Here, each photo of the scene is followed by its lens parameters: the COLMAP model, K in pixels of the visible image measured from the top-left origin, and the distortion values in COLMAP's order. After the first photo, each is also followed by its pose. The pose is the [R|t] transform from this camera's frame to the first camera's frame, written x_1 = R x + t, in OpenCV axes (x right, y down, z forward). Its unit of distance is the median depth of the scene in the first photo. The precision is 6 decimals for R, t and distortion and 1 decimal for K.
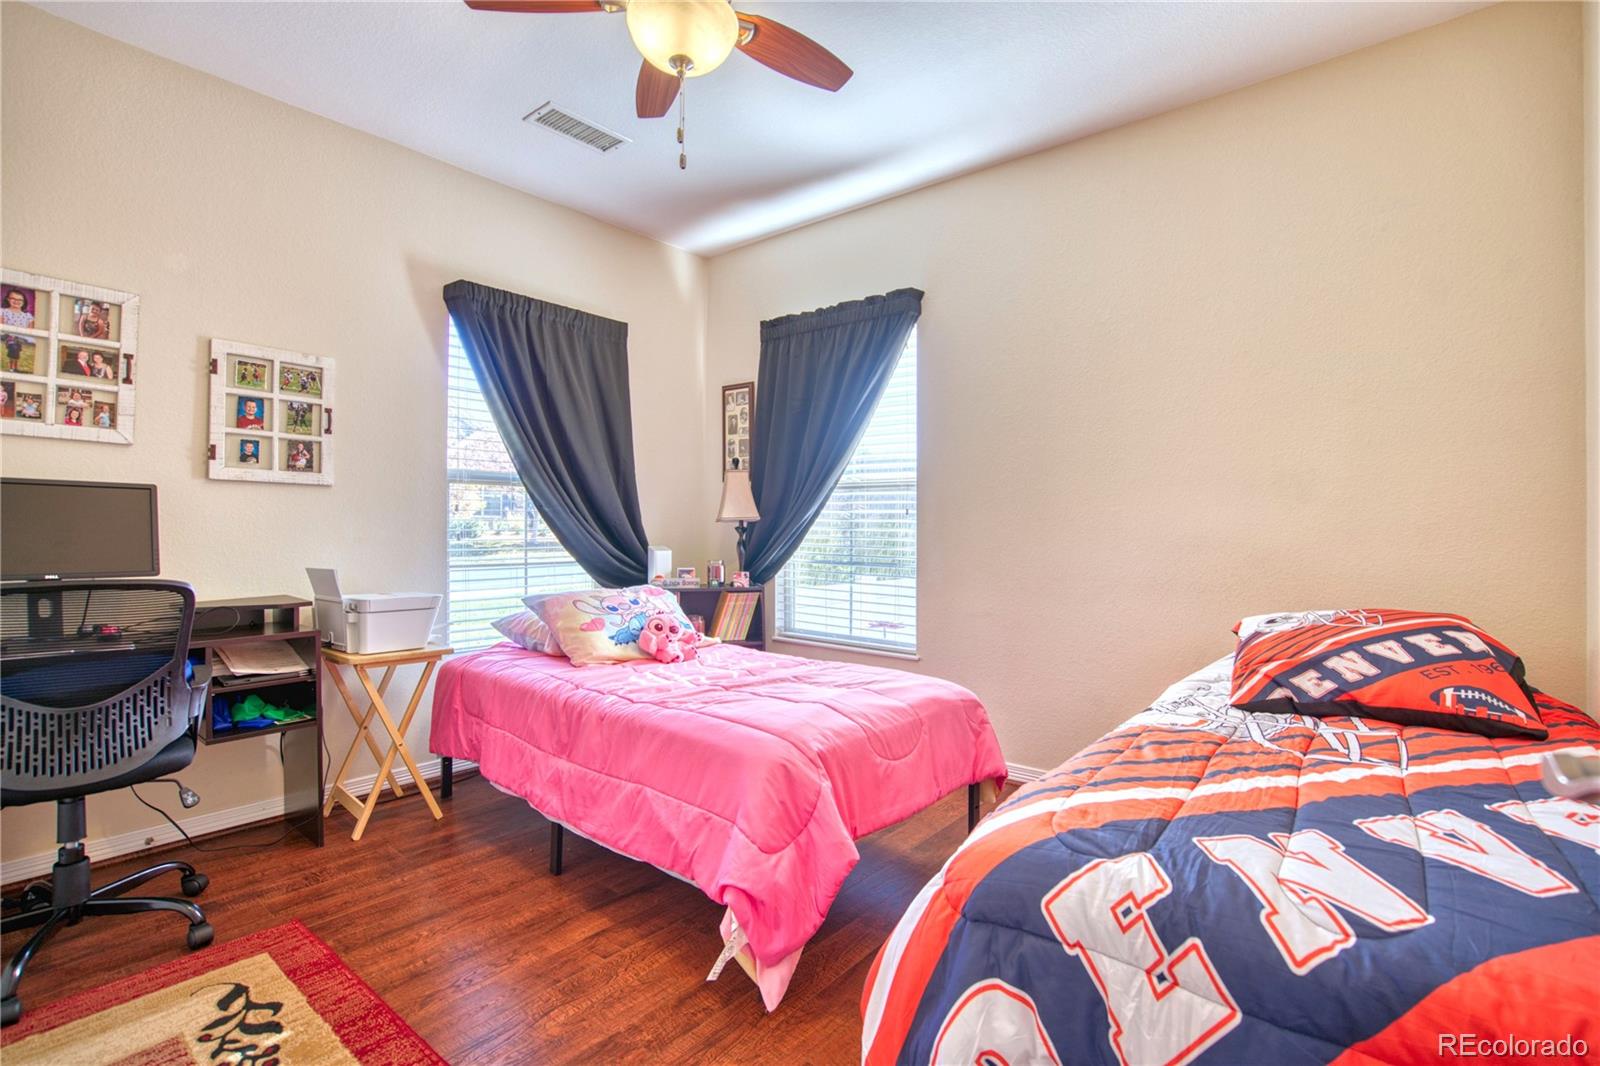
lens RADIAL K [[738.0, 0, 801.2], [0, 738.0, 530.6], [0, 0, 1]] dist [-0.046403, 0.016292]
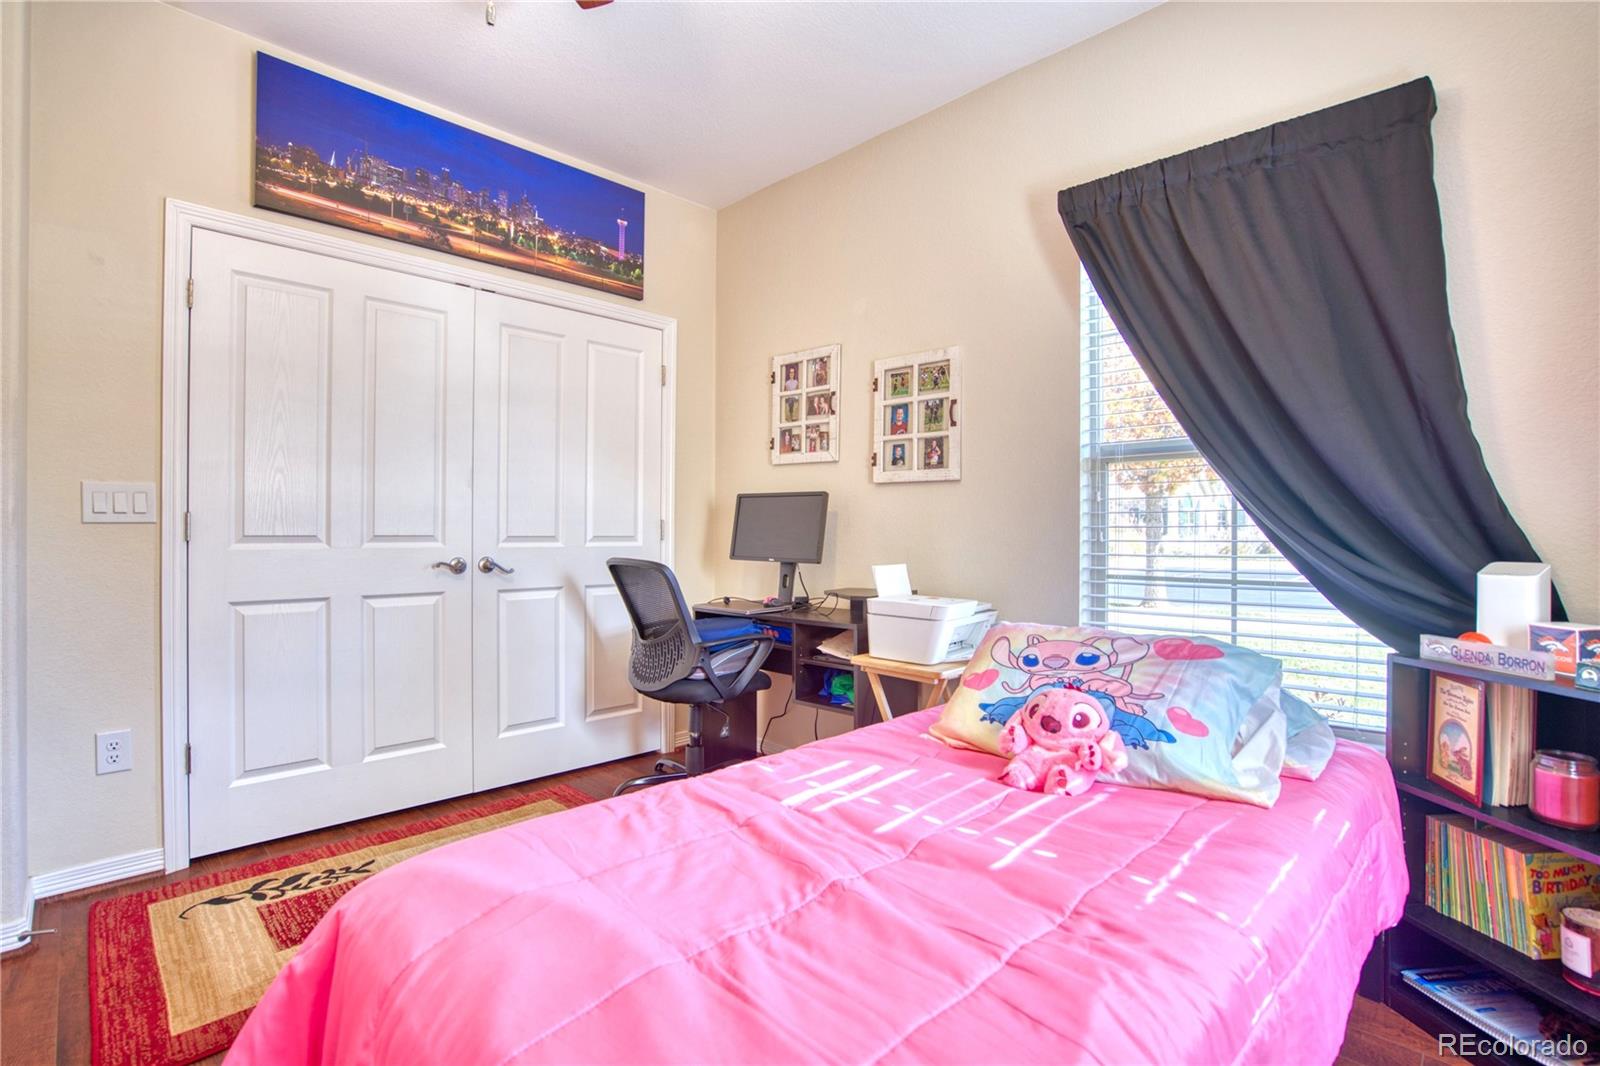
lens RADIAL K [[738.0, 0, 800.6], [0, 738.0, 530.4], [0, 0, 1]] dist [-0.046403, 0.016292]
pose [[-0.072783, -0.007177, -0.997322, 0.351765], [-0.006583, 0.999956, -0.006715, 0.012457], [0.997326, 0.006076, -0.072827, 0.936770]]
